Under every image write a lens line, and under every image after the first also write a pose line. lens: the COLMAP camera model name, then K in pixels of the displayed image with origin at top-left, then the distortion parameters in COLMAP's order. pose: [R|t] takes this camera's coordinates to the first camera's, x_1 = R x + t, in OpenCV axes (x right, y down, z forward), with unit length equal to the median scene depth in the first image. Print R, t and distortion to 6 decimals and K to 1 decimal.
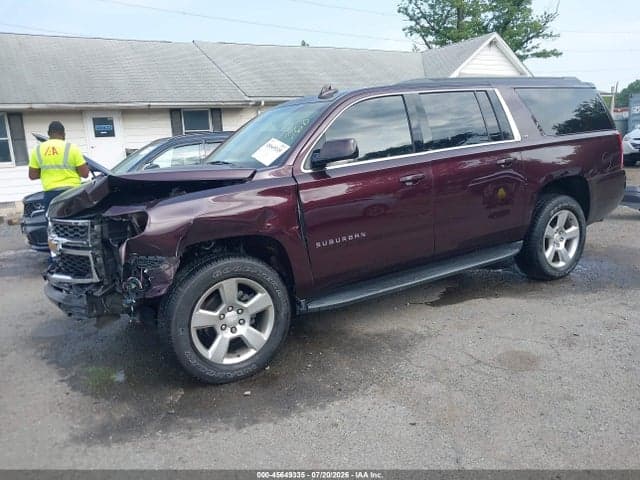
lens RADIAL K [[505.3, 0, 320.0], [0, 505.3, 240.0], [0, 0, 1]] dist [-0.001652, -0.008094]
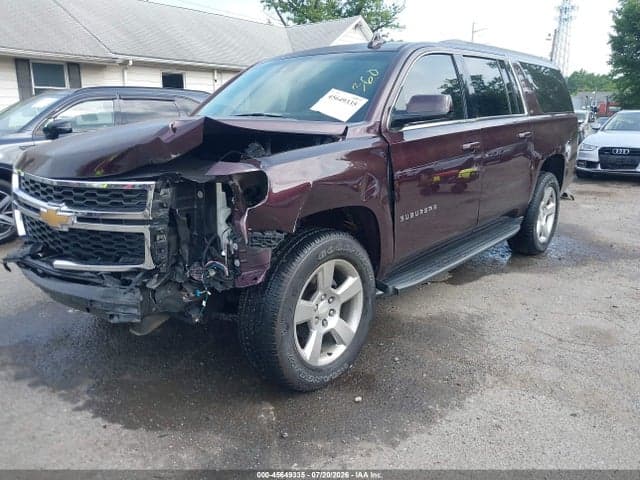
lens RADIAL K [[505.3, 0, 320.0], [0, 505.3, 240.0], [0, 0, 1]] dist [-0.001652, -0.008094]
pose [[0.948875, -0.010843, 0.315466, -0.425888], [-0.002401, 0.999133, 0.041565, 0.011400], [-0.315643, -0.040198, 0.948026, 0.238718]]
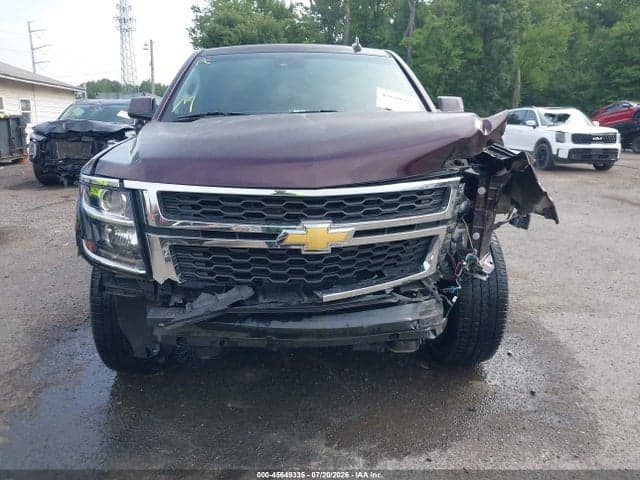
lens RADIAL K [[505.3, 0, 320.0], [0, 505.3, 240.0], [0, 0, 1]] dist [-0.001652, -0.008094]
pose [[0.473234, -0.134746, 0.870571, -1.059252], [0.133882, 0.987754, 0.080106, -0.033486], [-0.870704, 0.078645, 0.485479, 0.782906]]
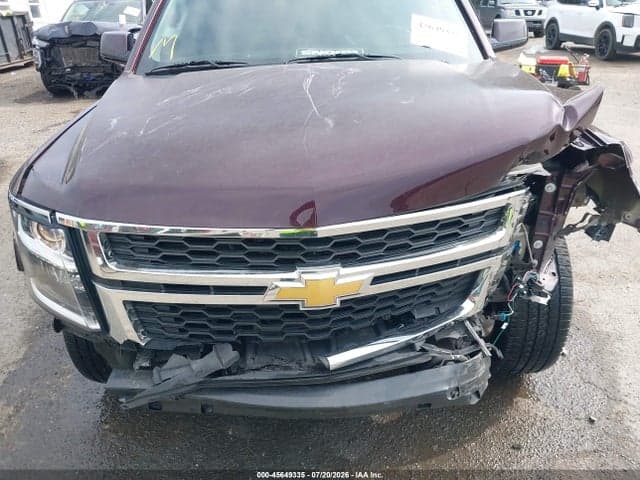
lens RADIAL K [[516.5, 0, 320.0], [0, 516.5, 240.0], [0, 0, 1]] dist [-0.063508, 0.067876]
pose [[0.524622, -0.317224, 0.790026, -0.883070], [0.154693, 0.948057, 0.277954, -0.147005], [-0.837163, -0.023610, 0.546444, 0.834040]]
